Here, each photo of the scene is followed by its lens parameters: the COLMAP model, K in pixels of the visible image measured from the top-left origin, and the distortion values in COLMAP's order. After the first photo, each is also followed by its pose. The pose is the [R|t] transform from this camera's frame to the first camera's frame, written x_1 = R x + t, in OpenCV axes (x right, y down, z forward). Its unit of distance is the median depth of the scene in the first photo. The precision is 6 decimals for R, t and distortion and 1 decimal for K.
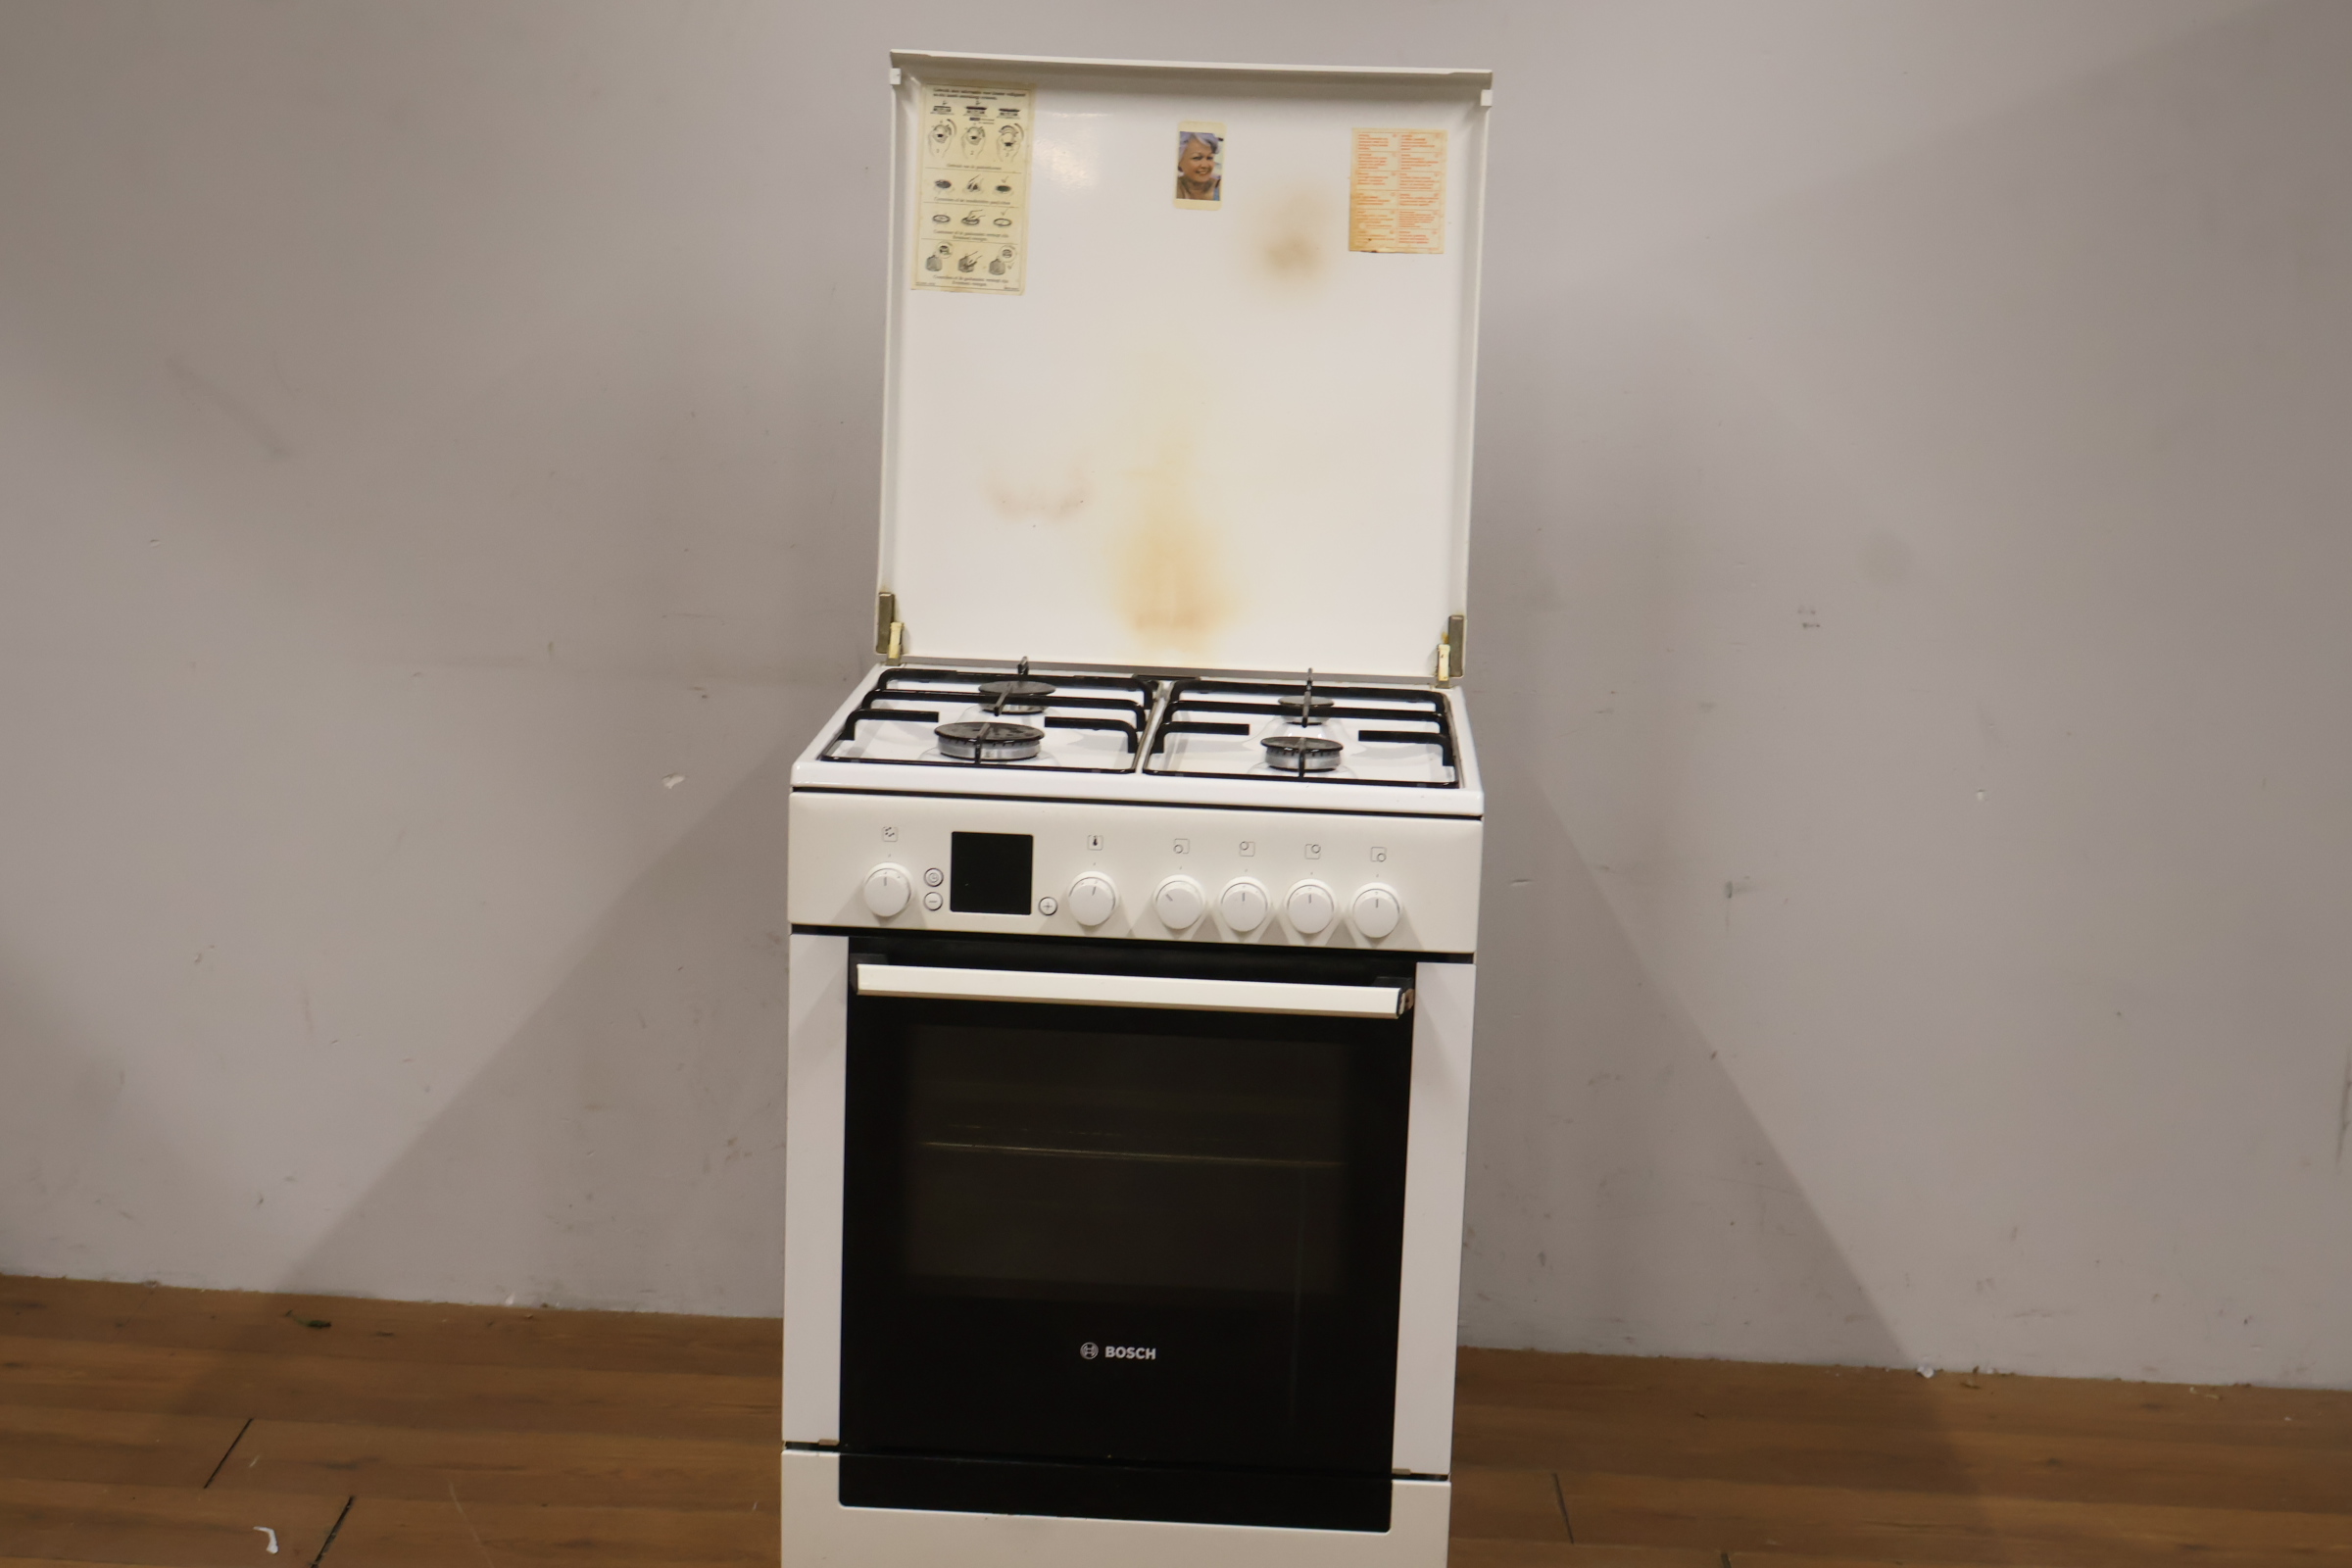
lens RADIAL K [[3711.0, 0, 1171.7], [0, 3711.0, 776.1], [0, 0, 1]] dist [-0.002454, 0.000000]
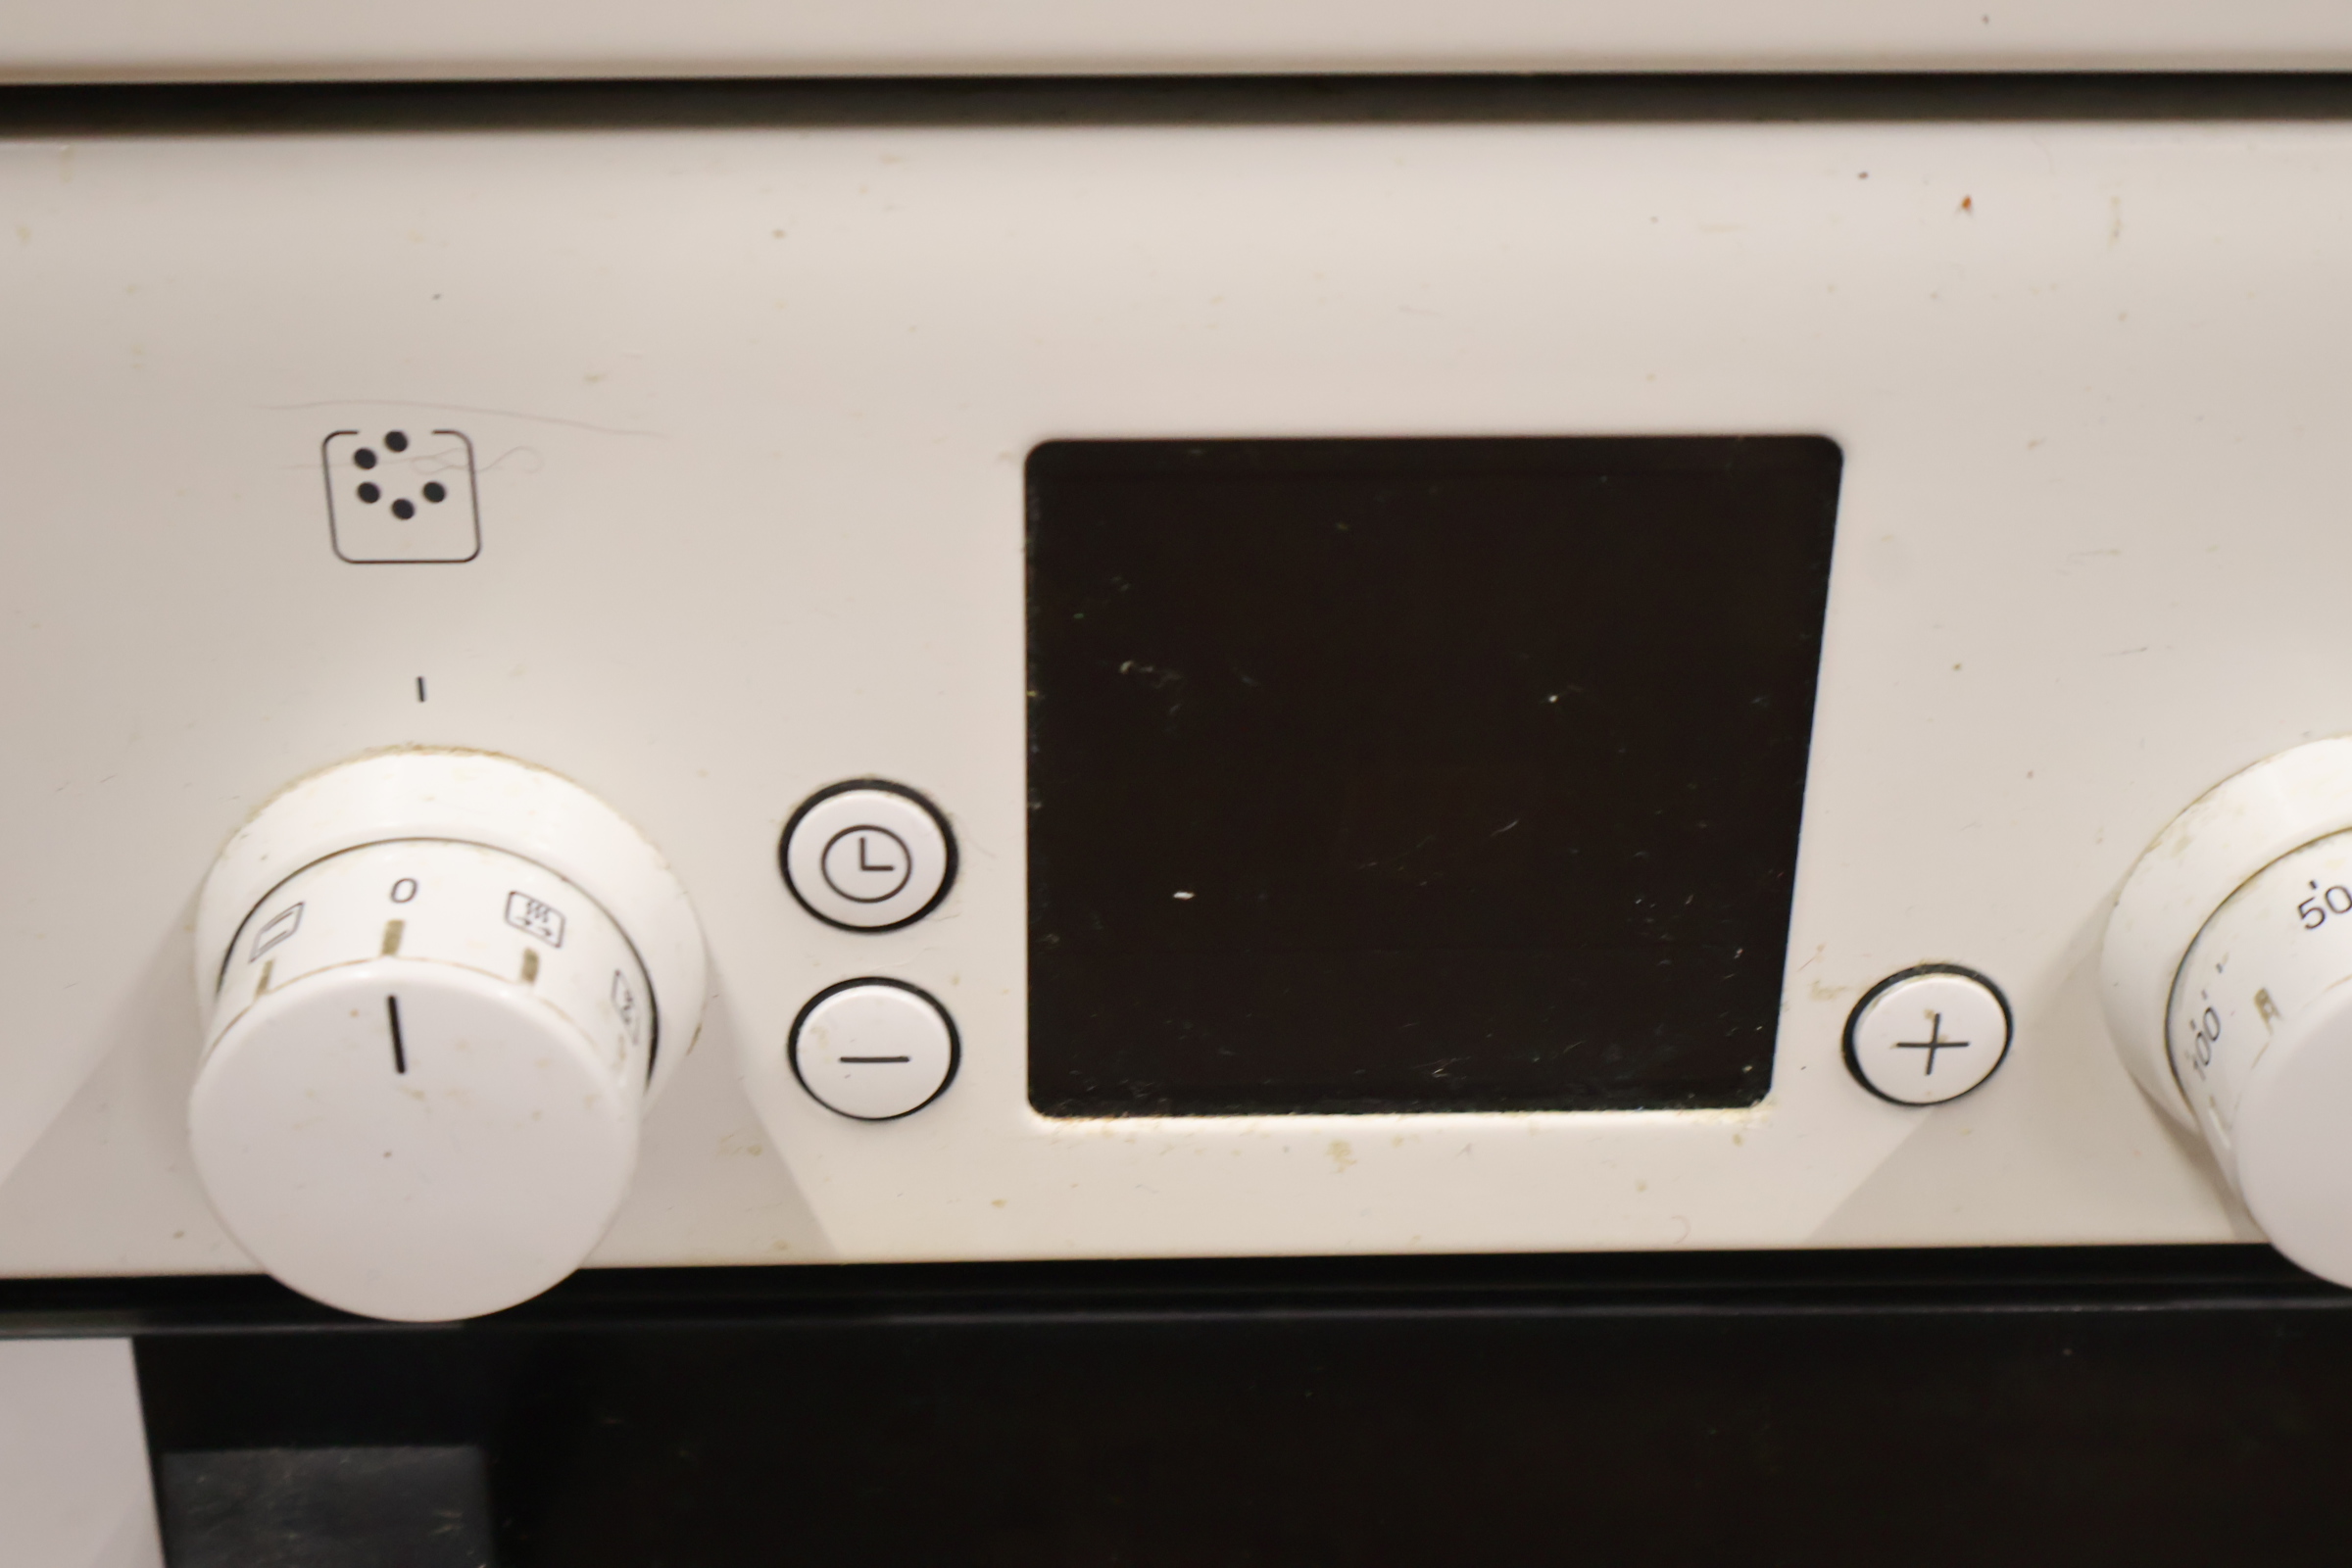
lens RADIAL K [[3711.0, 0, 1185.2], [0, 3711.0, 786.3], [0, 0, 1]] dist [-0.002454, 0.000000]
pose [[0.995402, -0.064194, 0.071090, -0.048783], [0.036988, 0.942230, 0.332919, -0.007186], [-0.088355, -0.328759, 0.940272, 0.703388]]
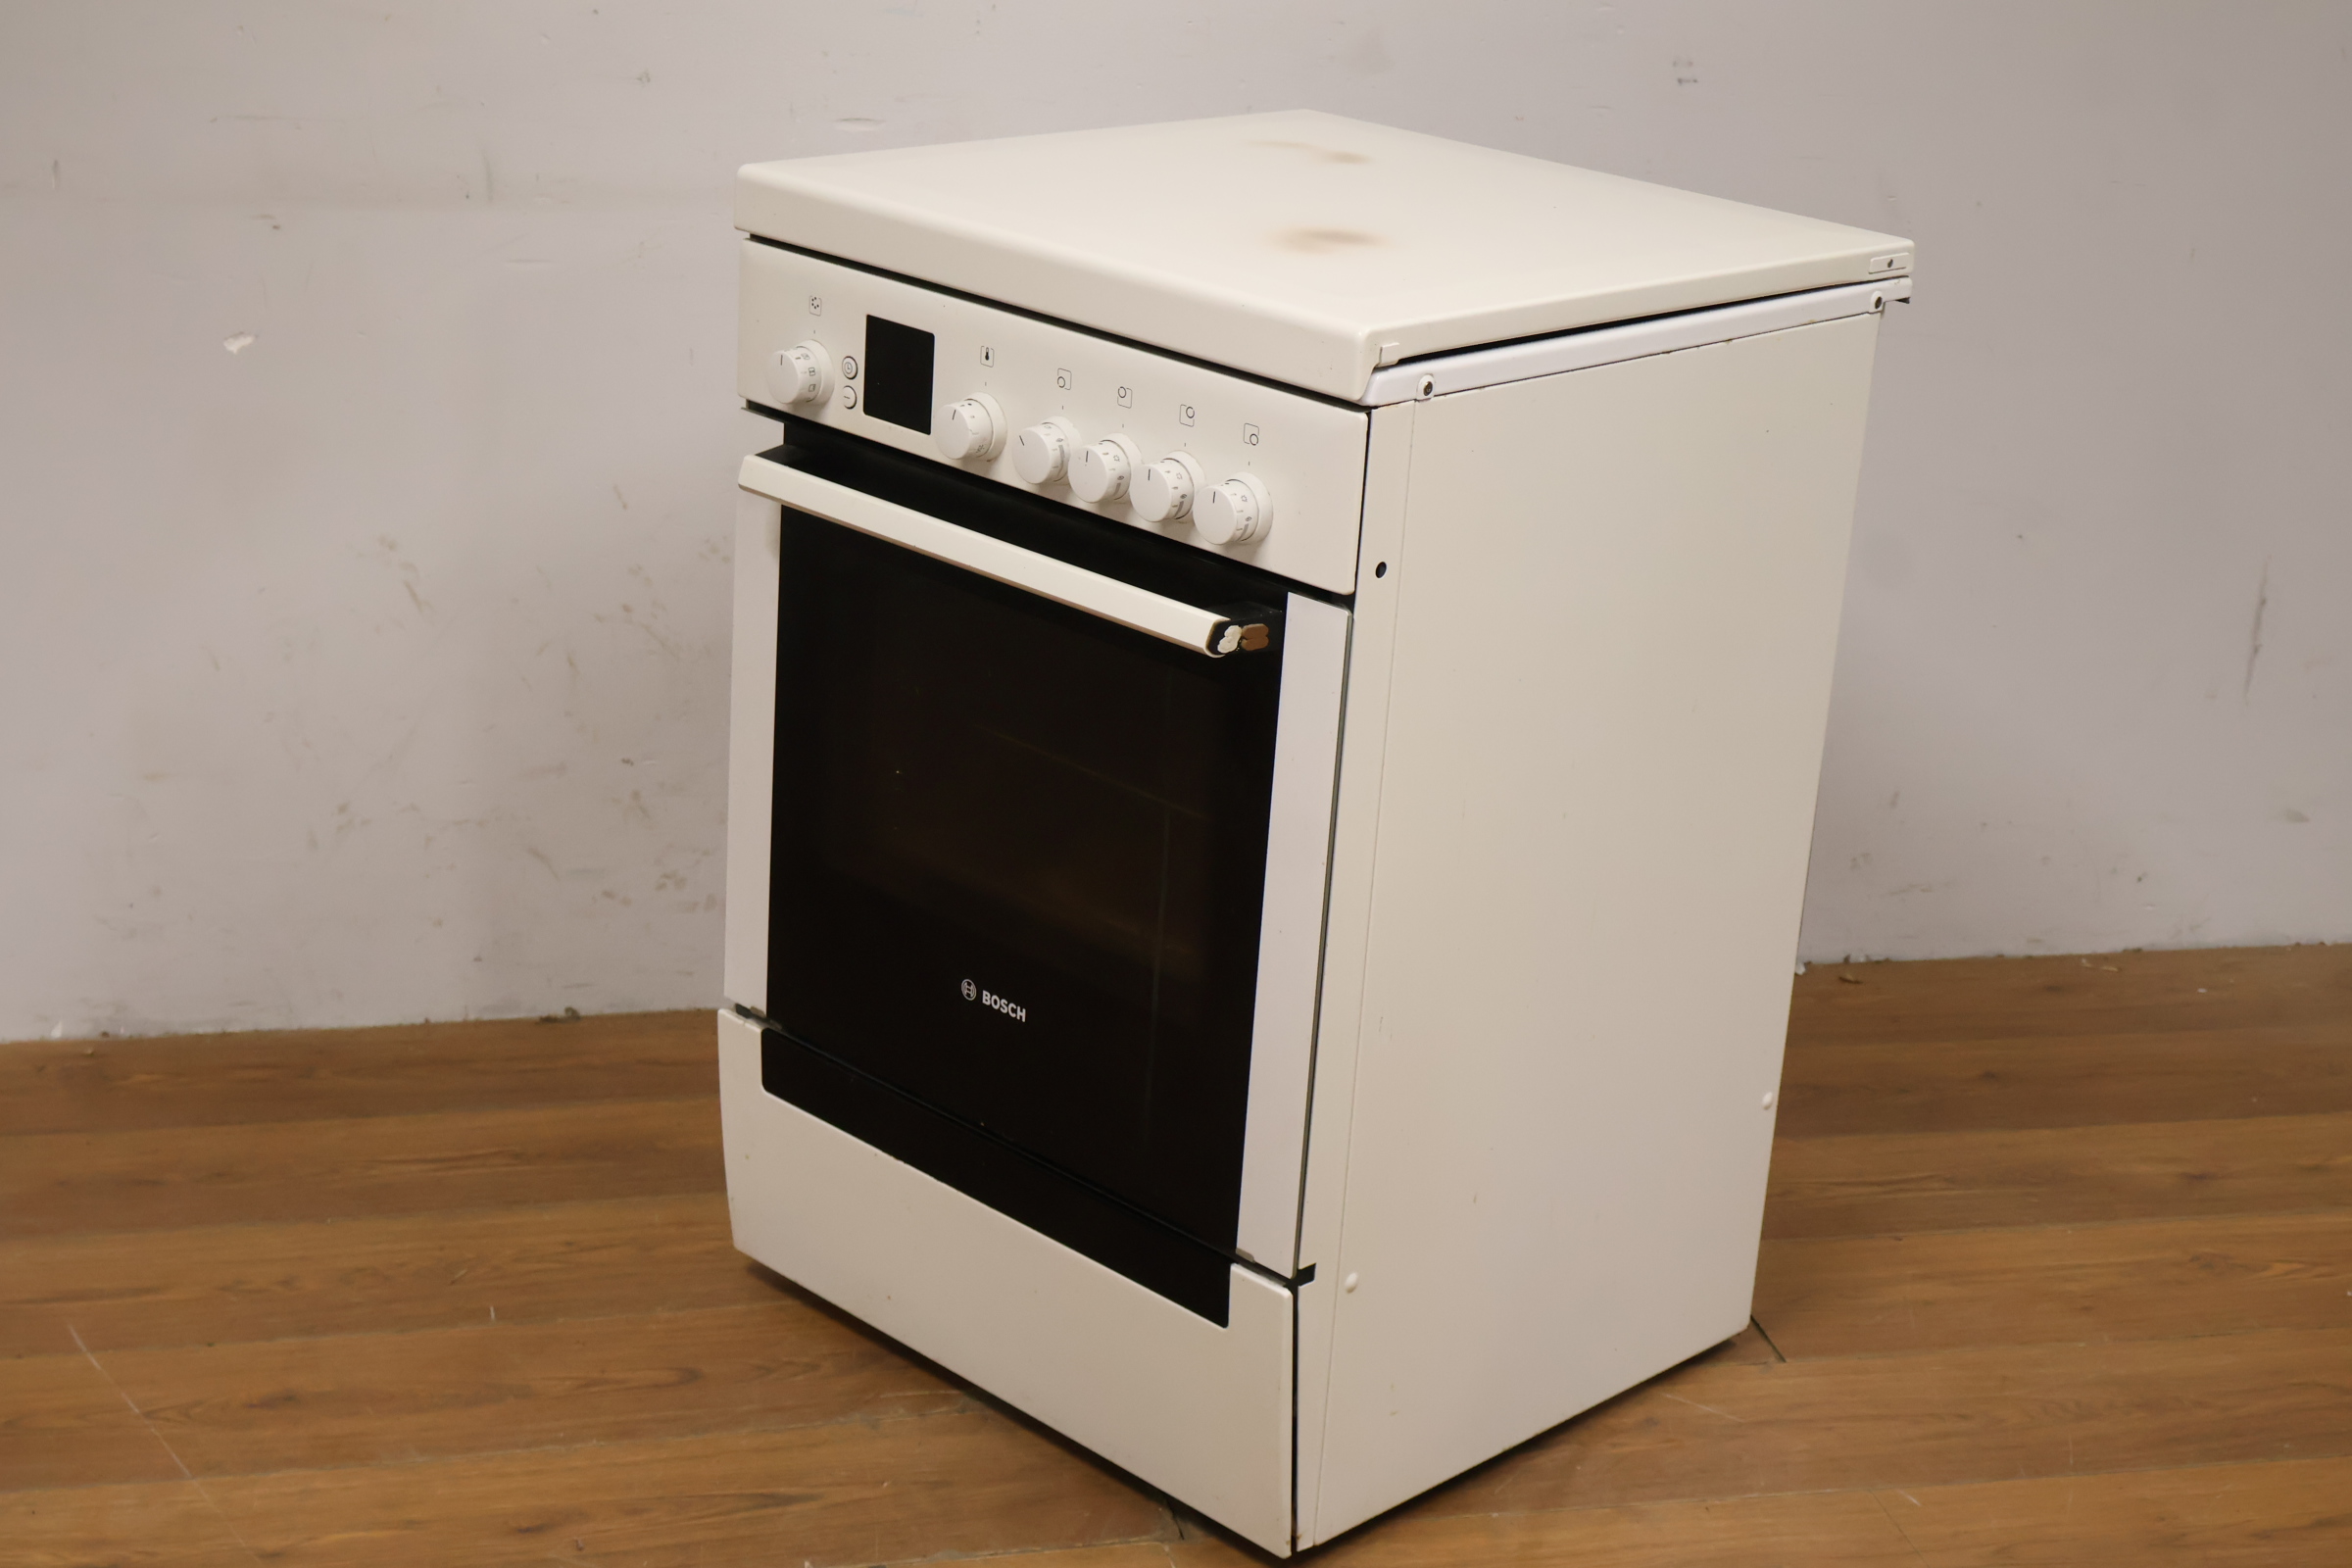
lens RADIAL K [[3711.0, 0, 1163.8], [0, 3711.0, 771.6], [0, 0, 1]] dist [-0.002454, 0.000000]
pose [[0.973899, -0.072767, 0.215001, -0.123336], [0.037033, 0.985467, 0.165782, -0.031292], [-0.223940, -0.153493, 0.962440, 0.234707]]
